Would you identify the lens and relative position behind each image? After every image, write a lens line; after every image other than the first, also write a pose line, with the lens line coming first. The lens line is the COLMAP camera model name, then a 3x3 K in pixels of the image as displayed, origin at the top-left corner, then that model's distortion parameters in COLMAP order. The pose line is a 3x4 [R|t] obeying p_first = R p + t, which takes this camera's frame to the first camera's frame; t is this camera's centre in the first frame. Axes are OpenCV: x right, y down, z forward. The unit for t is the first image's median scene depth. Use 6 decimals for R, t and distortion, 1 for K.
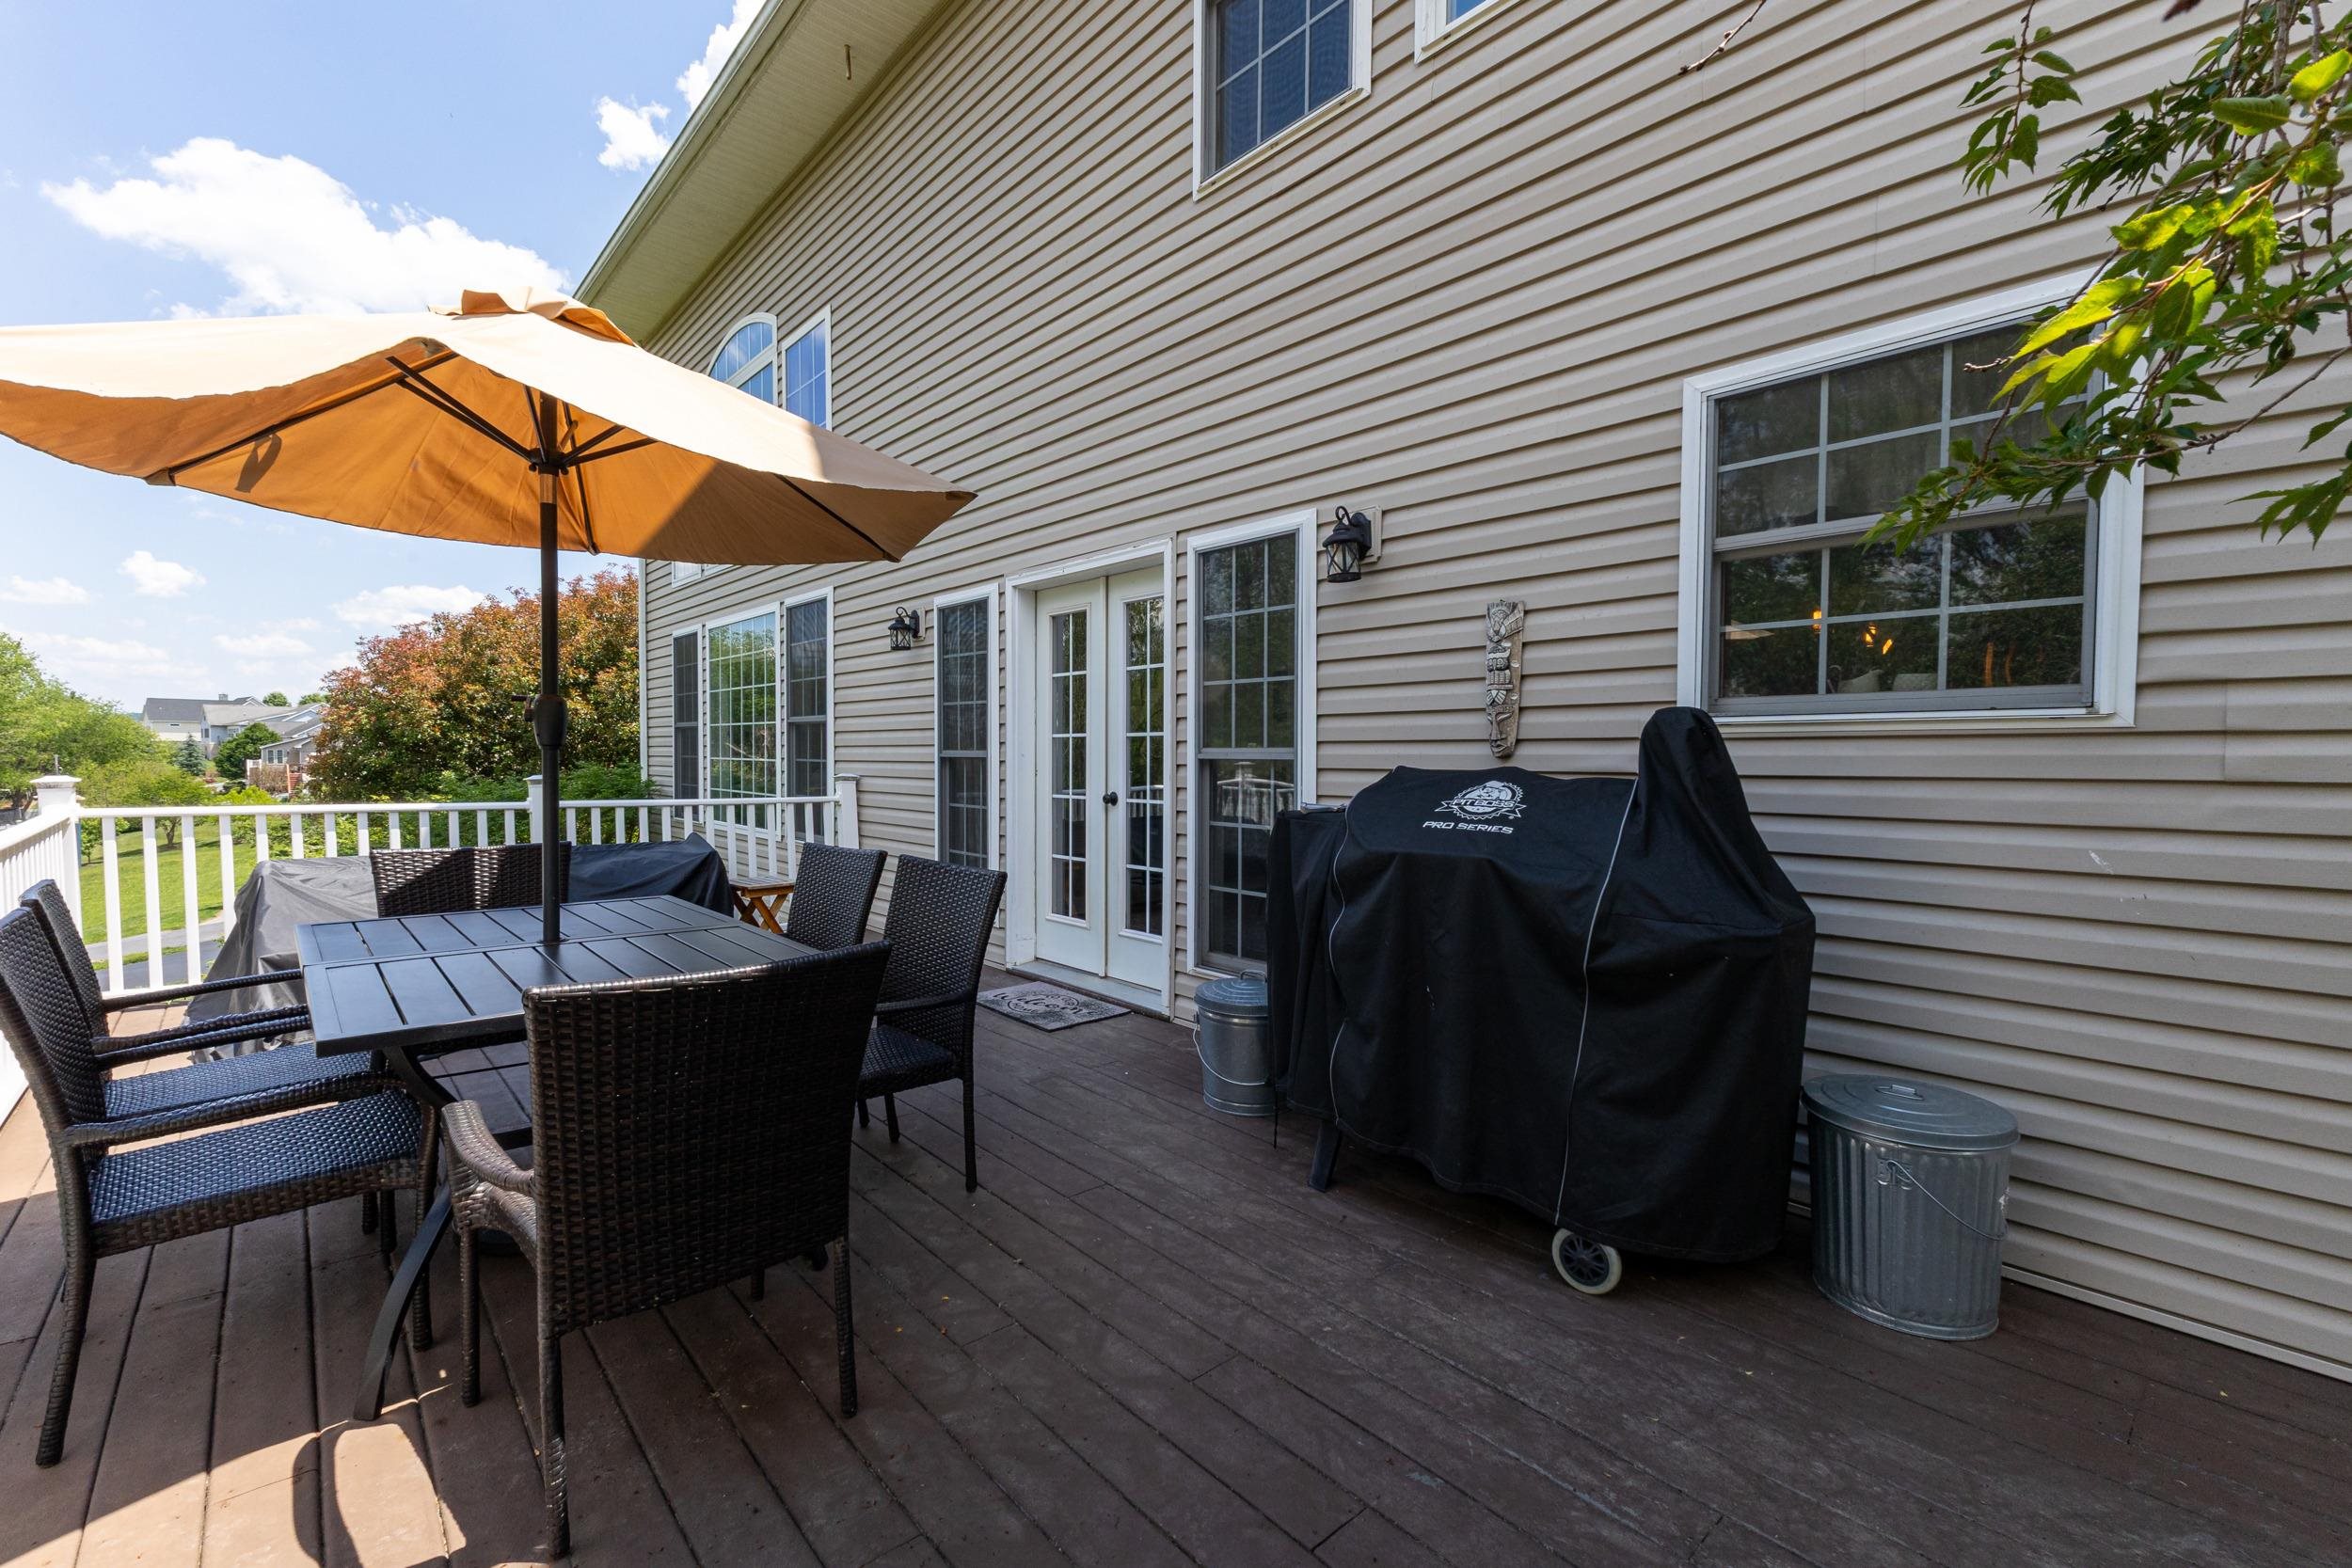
lens RADIAL K [[1000.7, 0, 1176.0], [0, 1000.7, 784.0], [0, 0, 1]] dist [0.009242, -0.000038]
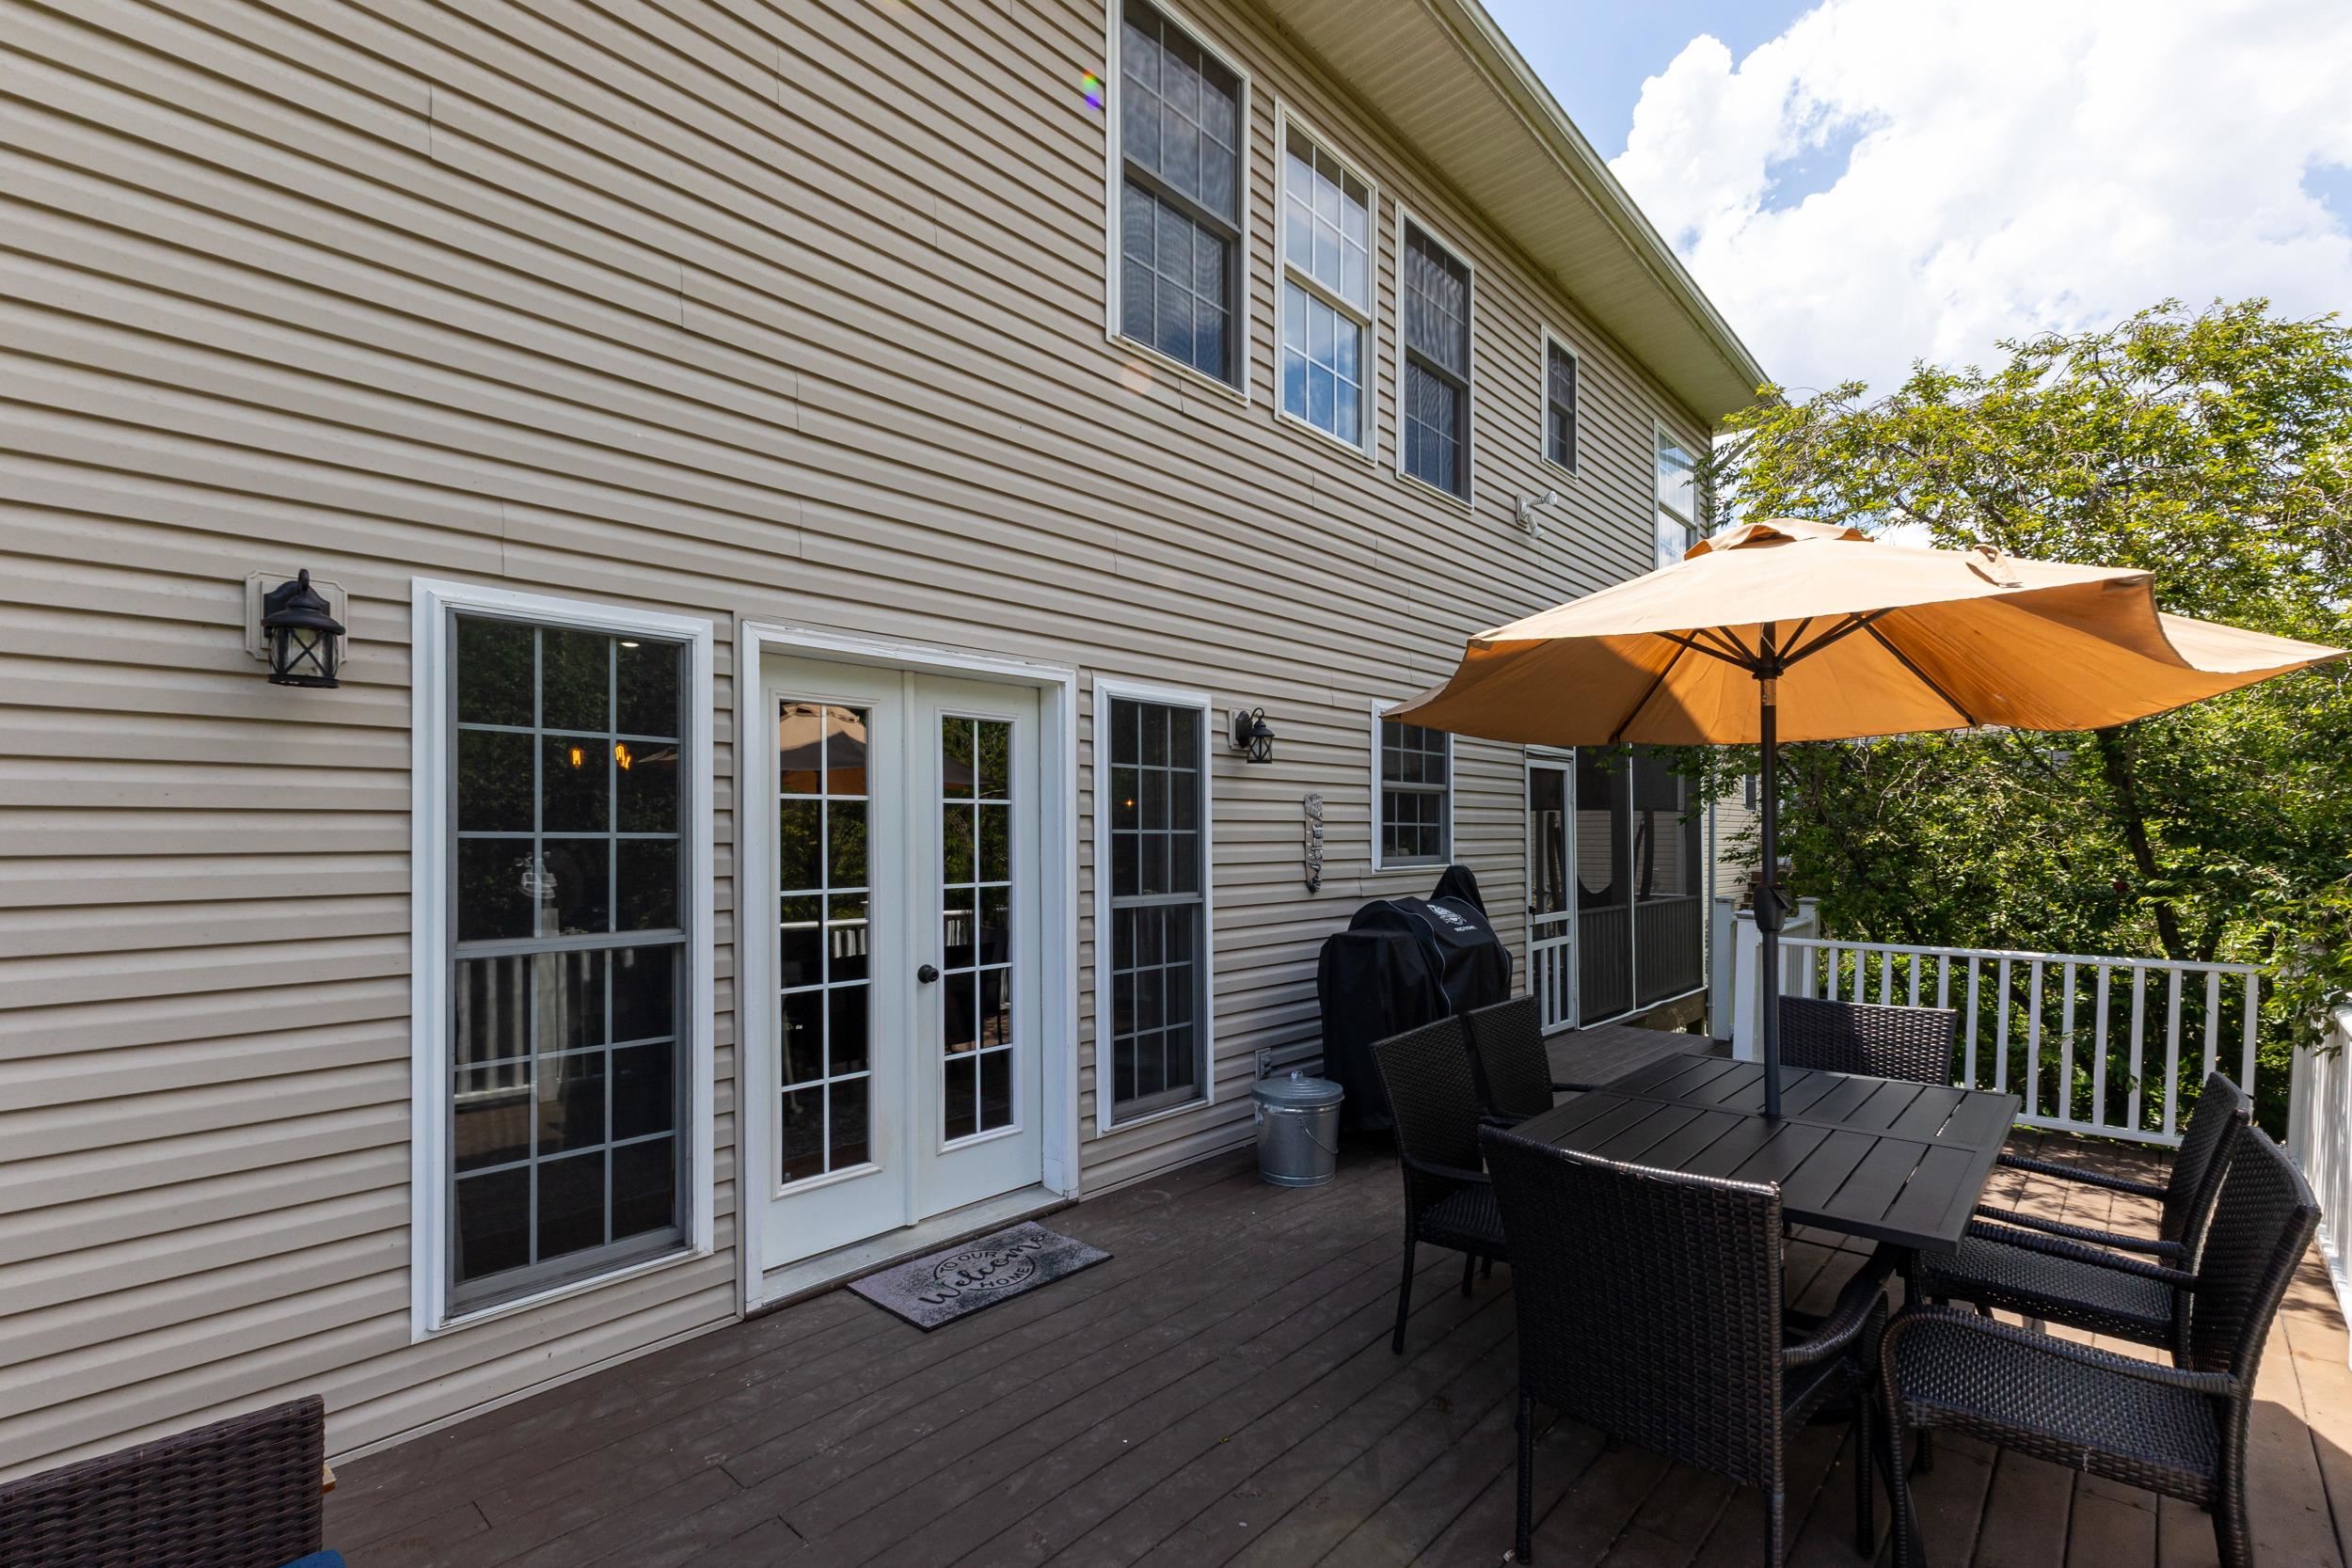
lens RADIAL K [[1045.9, 0, 1177.0], [0, 1045.9, 834.4], [0, 0, 1]] dist [0.027930, 0.000018]
pose [[-0.097357, 0.001885, 0.995248, -0.931016], [0.035151, 0.999381, 0.001545, -0.090040], [-0.994629, 0.035135, -0.097363, 0.966985]]
